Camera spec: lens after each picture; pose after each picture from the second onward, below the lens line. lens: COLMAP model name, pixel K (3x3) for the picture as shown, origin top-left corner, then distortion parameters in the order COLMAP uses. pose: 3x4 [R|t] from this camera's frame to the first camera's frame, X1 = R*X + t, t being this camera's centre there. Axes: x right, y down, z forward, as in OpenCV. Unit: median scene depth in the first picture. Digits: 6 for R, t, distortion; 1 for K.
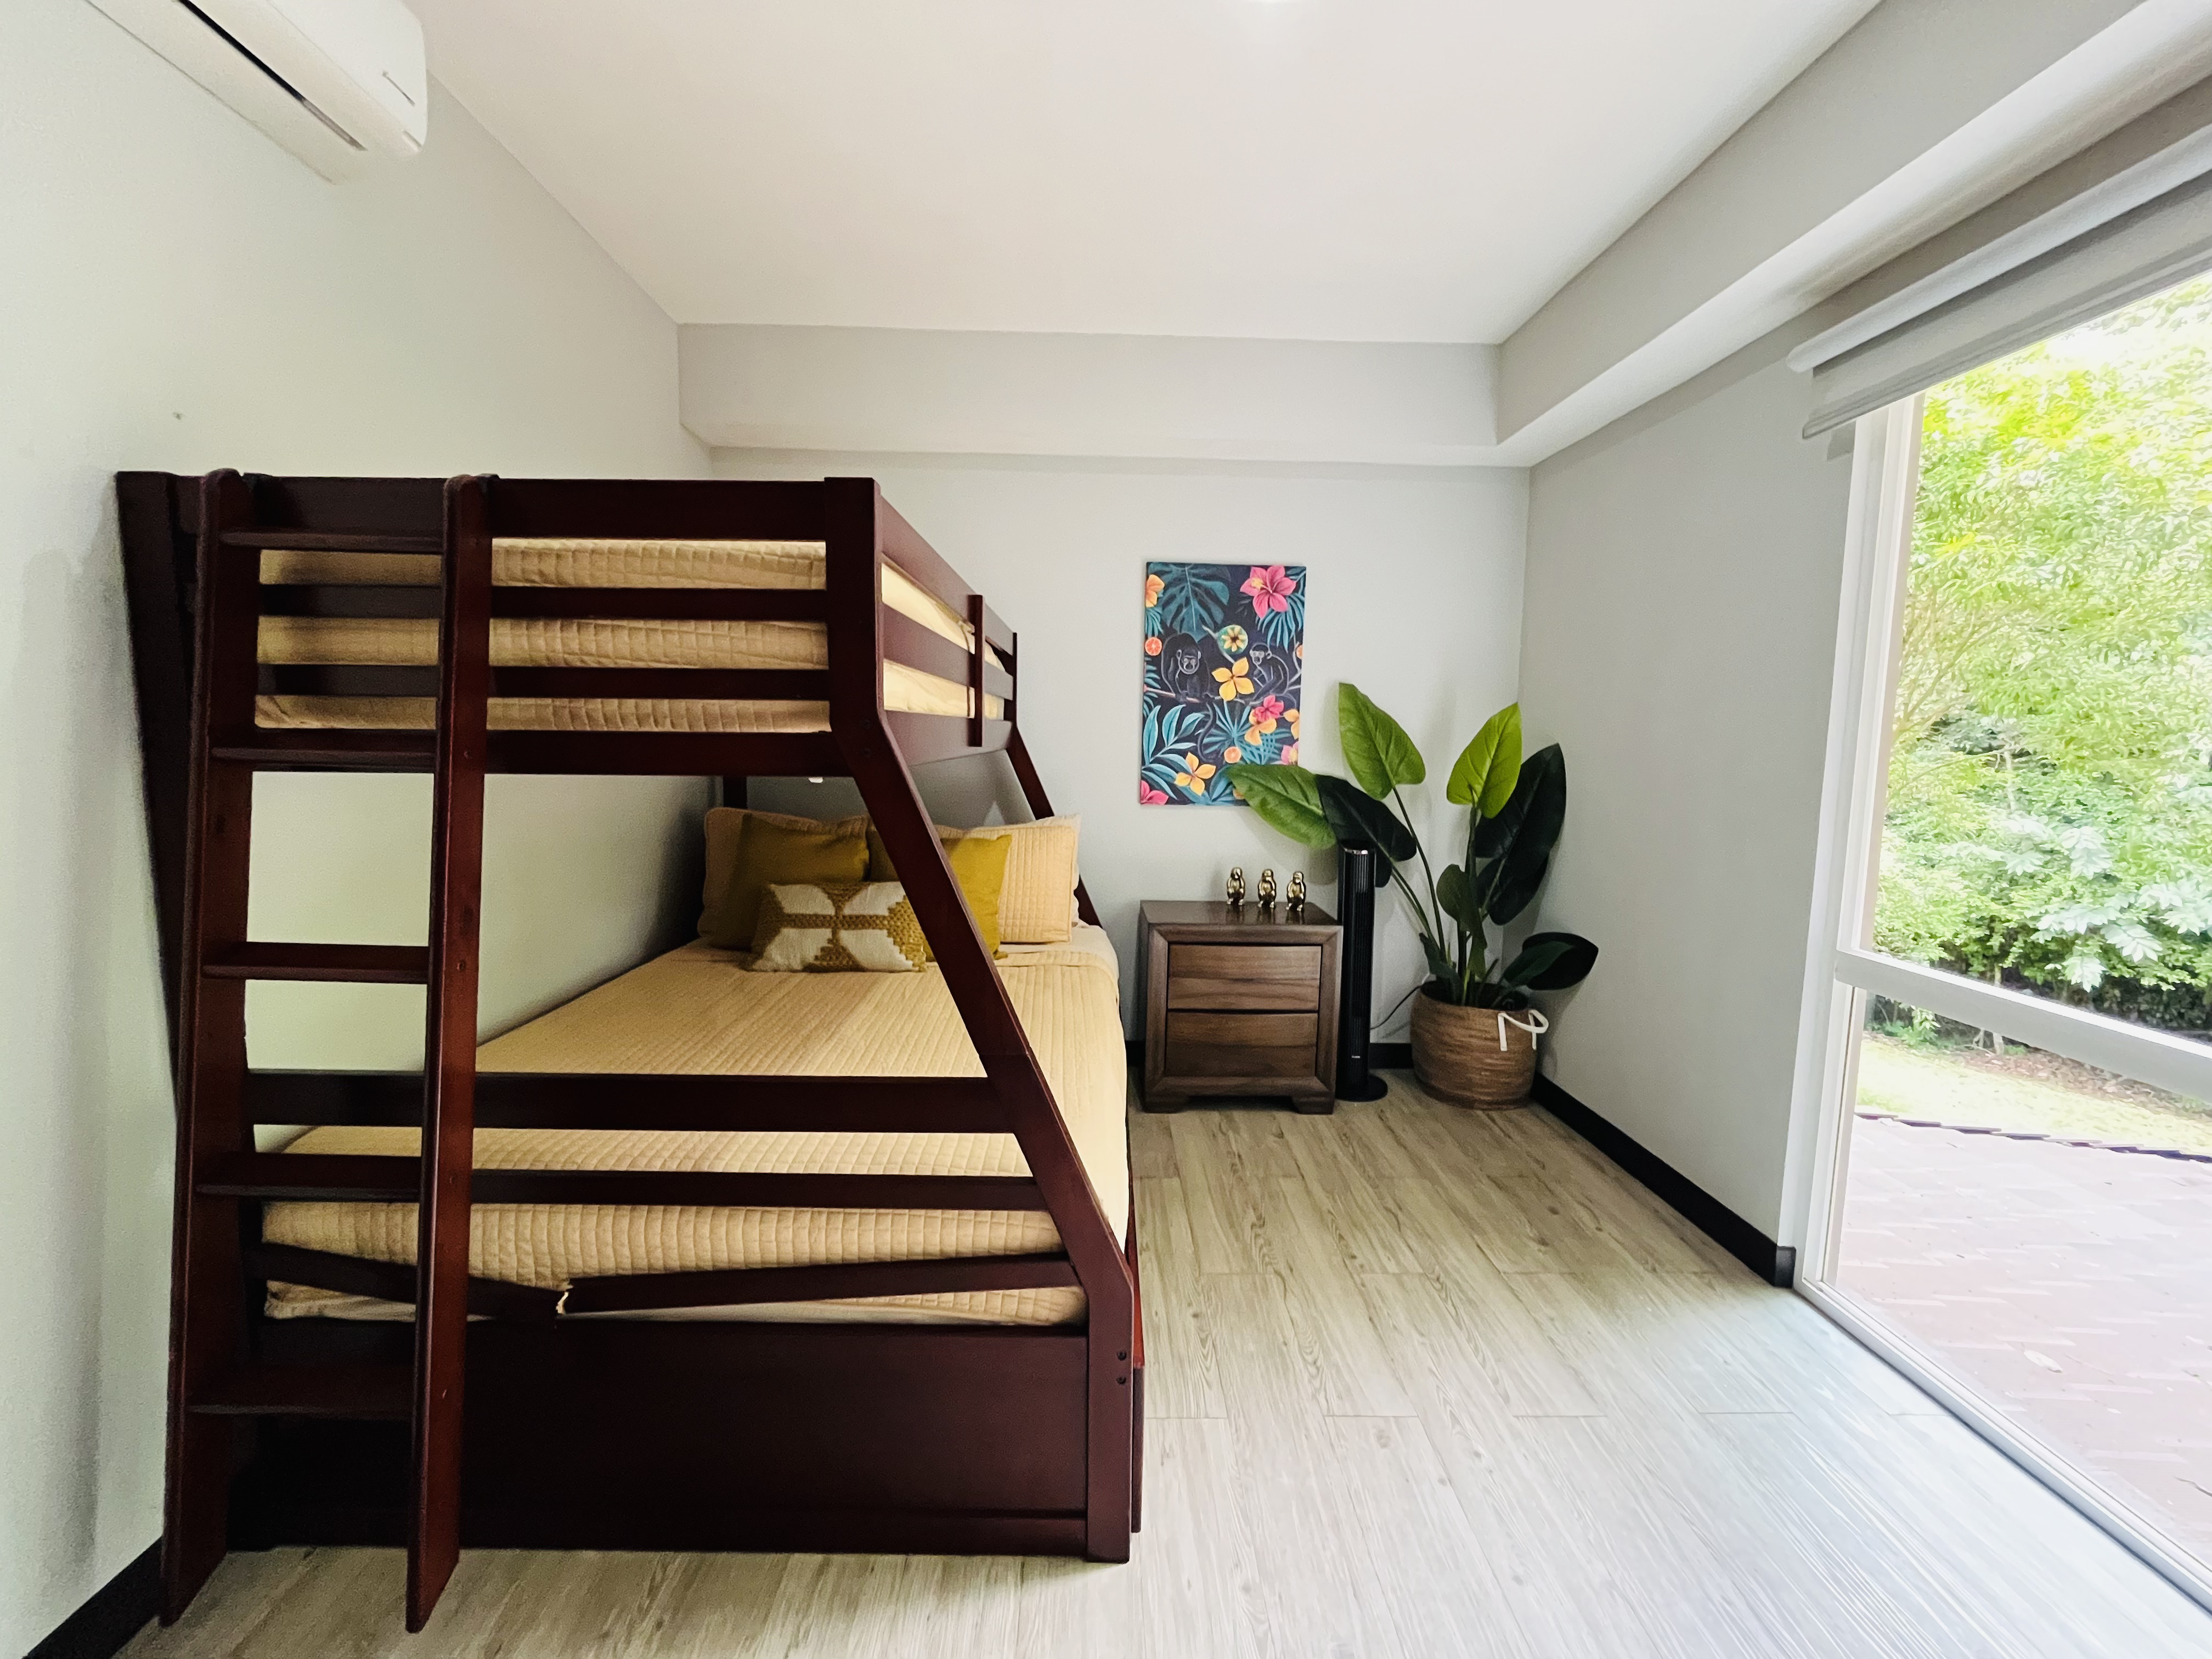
lens RADIAL K [[904.9, 0, 1112.3], [0, 904.9, 827.2], [0, 0, 1]] dist [-0.002327, -0.000327]
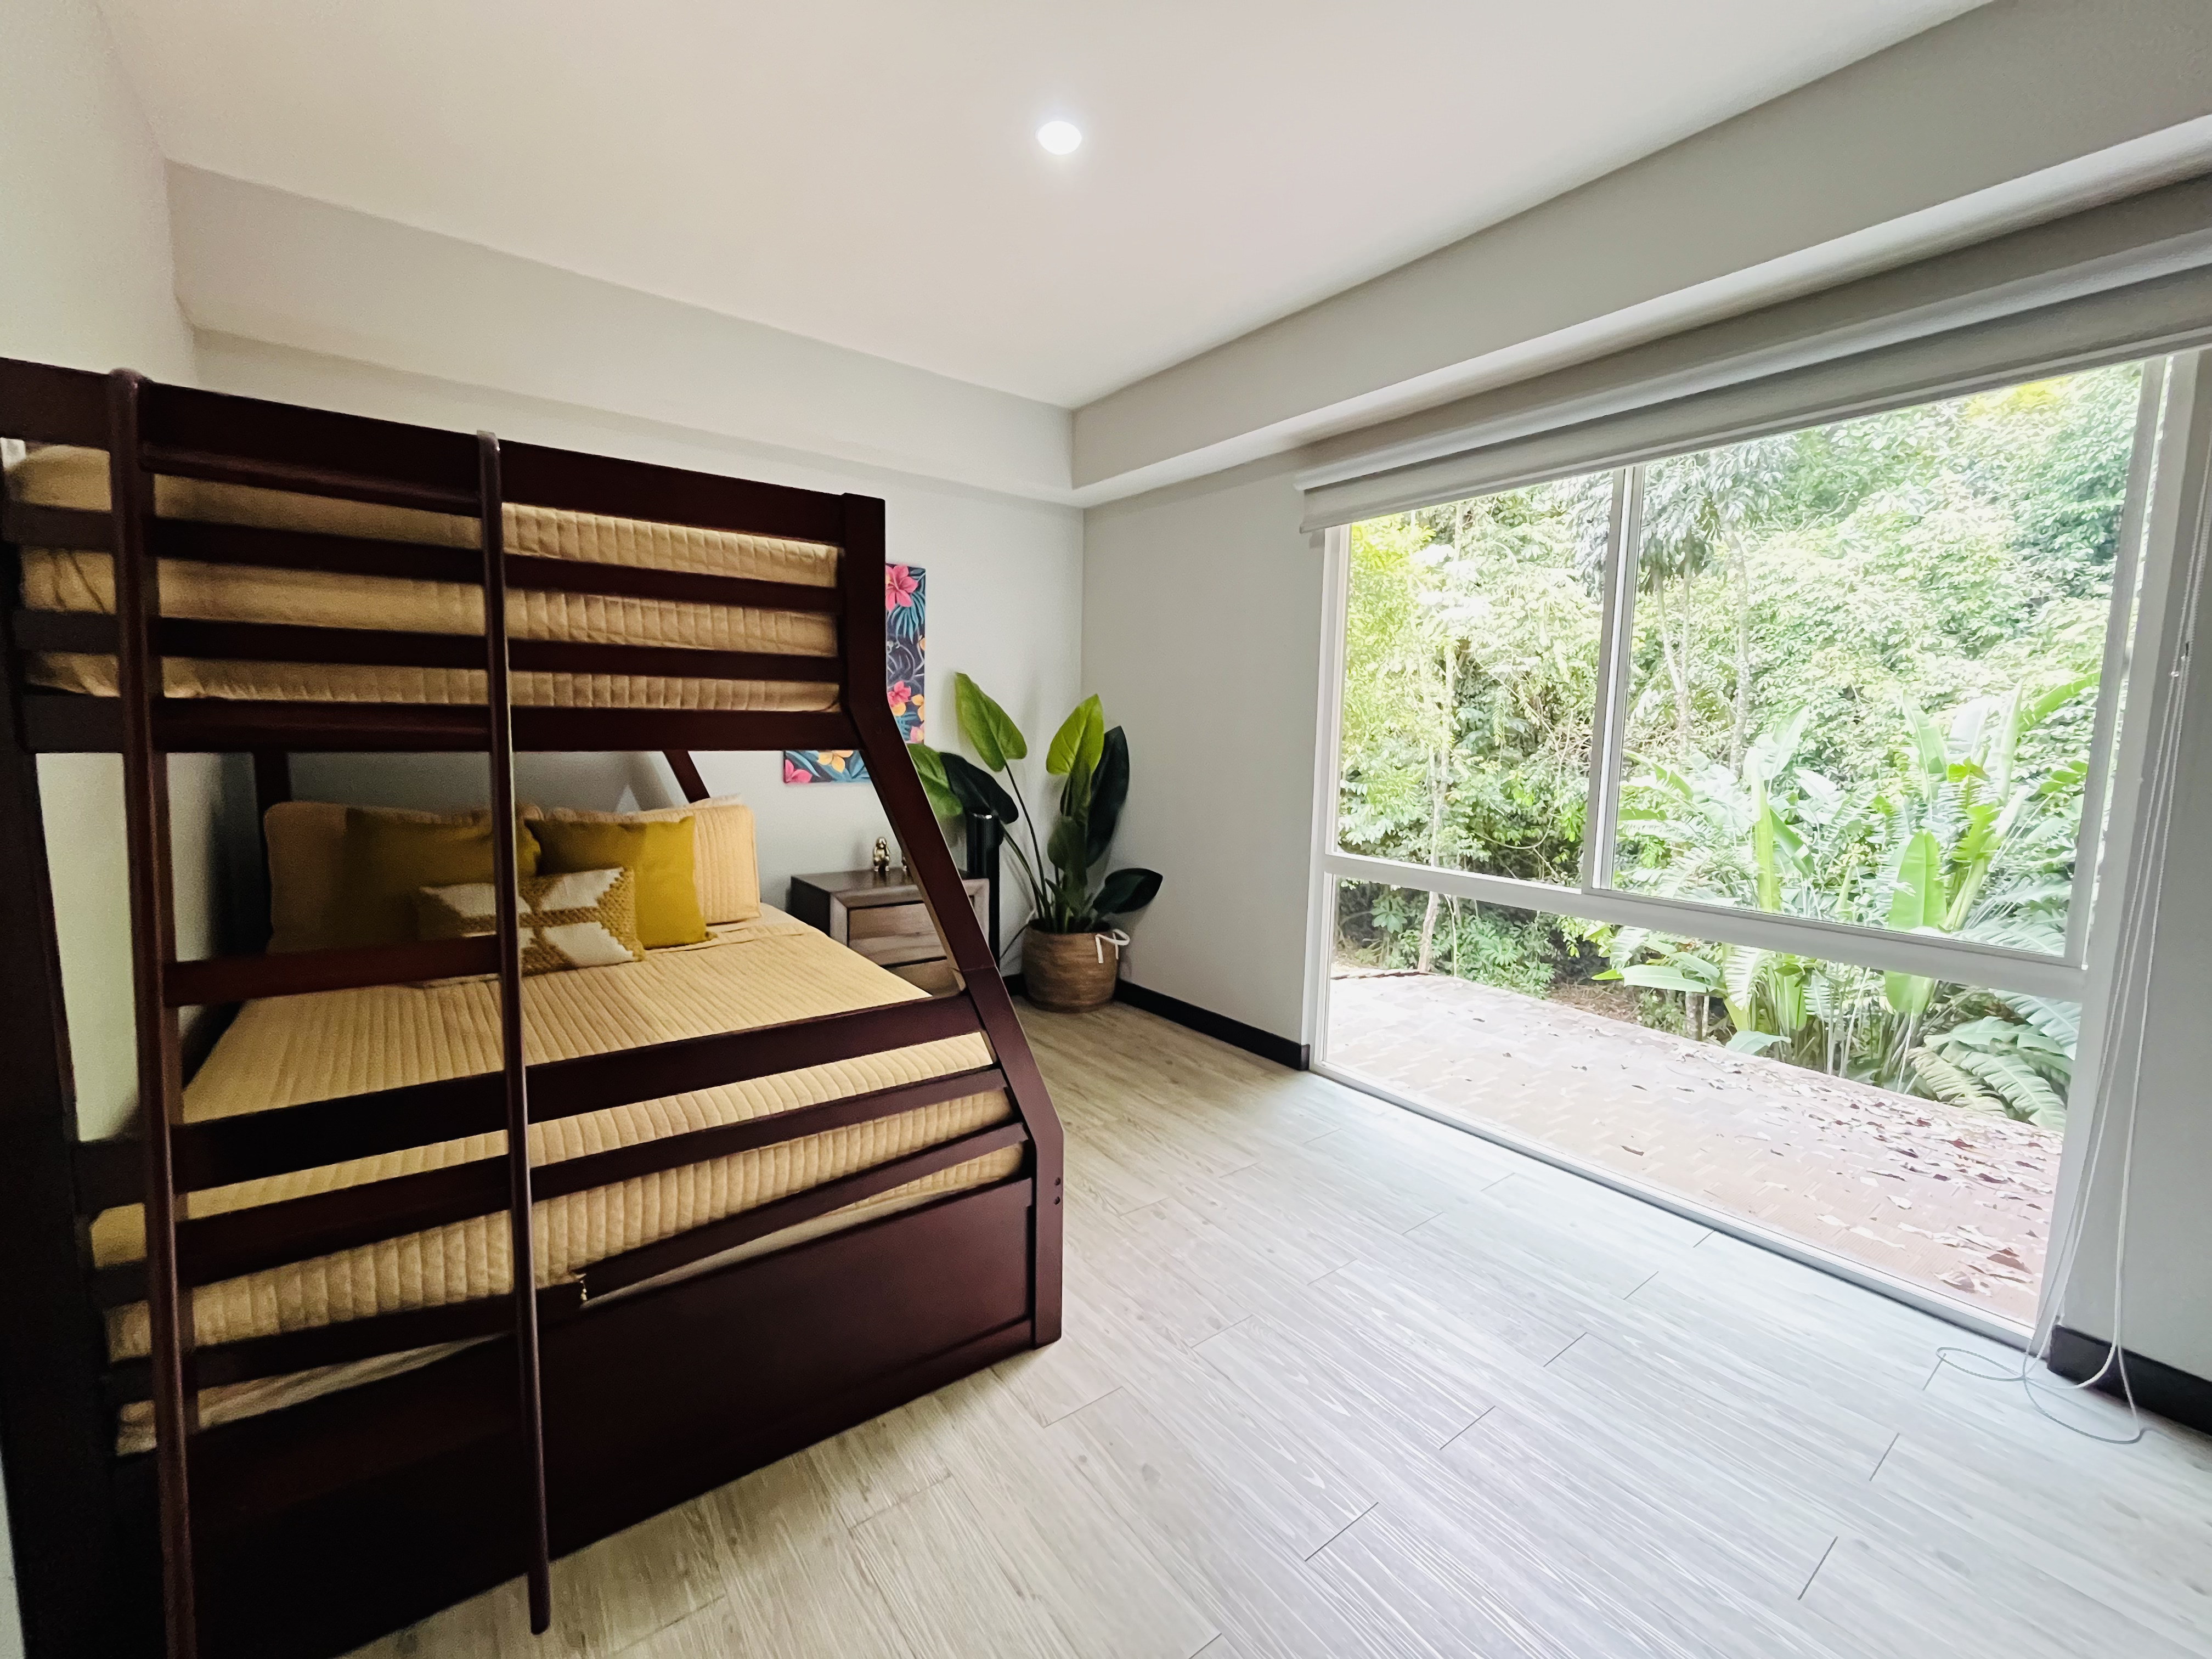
lens RADIAL K [[904.9, 0, 1111.7], [0, 904.9, 824.5], [0, 0, 1]] dist [-0.002327, -0.000327]
pose [[0.807240, -0.059902, 0.587176, -0.394091], [0.050951, 0.998195, 0.031786, 0.010813], [-0.588020, 0.004259, 0.808835, -0.075754]]
